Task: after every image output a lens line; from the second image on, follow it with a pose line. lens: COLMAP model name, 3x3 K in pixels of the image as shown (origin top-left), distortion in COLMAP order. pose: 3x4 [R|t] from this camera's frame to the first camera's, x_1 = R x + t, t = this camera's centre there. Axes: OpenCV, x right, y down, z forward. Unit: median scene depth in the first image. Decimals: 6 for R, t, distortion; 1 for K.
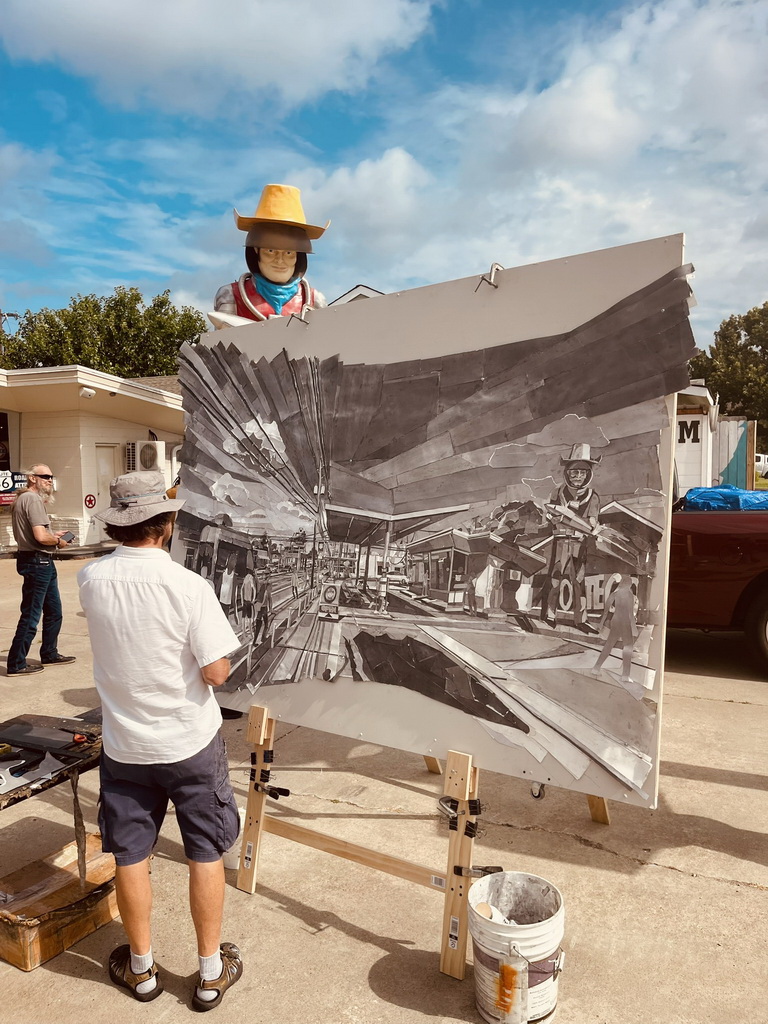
lens RADIAL K [[780.2, 0, 384.0], [0, 780.2, 512.0], [0, 0, 1]] dist [0.059413, -0.091094]
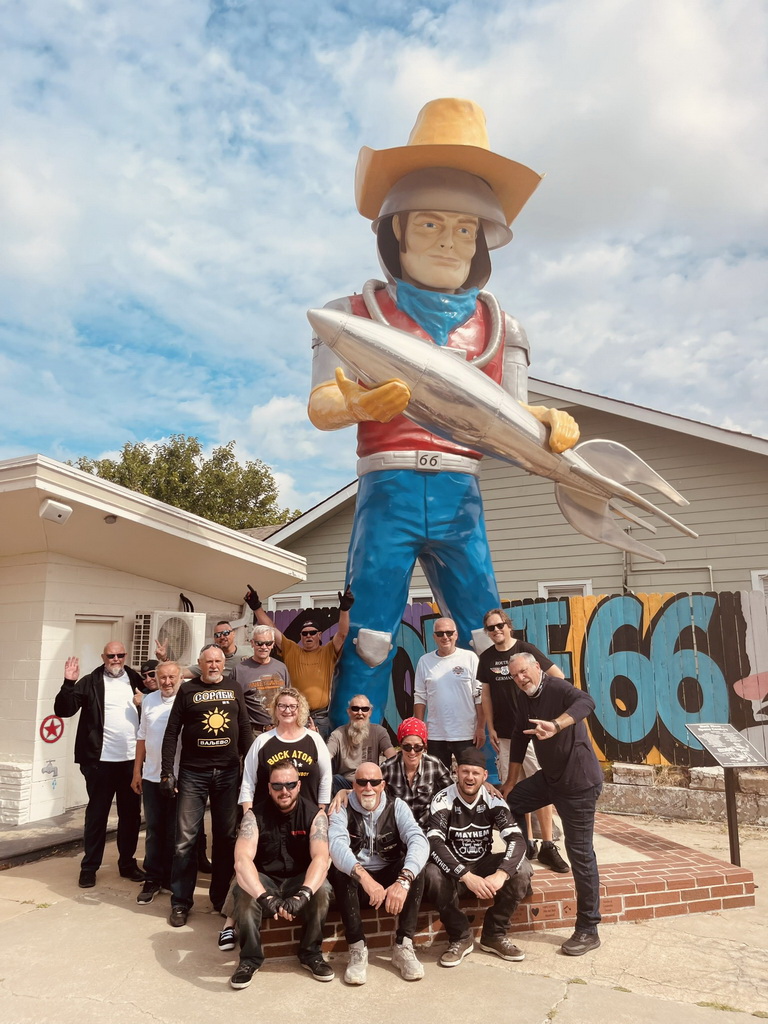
lens RADIAL K [[780.2, 0, 384.0], [0, 780.2, 512.0], [0, 0, 1]] dist [0.059413, -0.091094]
pose [[0.997560, -0.007473, -0.069417, -0.135310], [-0.009236, 0.971392, -0.237301, -0.034164], [0.069205, 0.237363, 0.968953, 0.537197]]
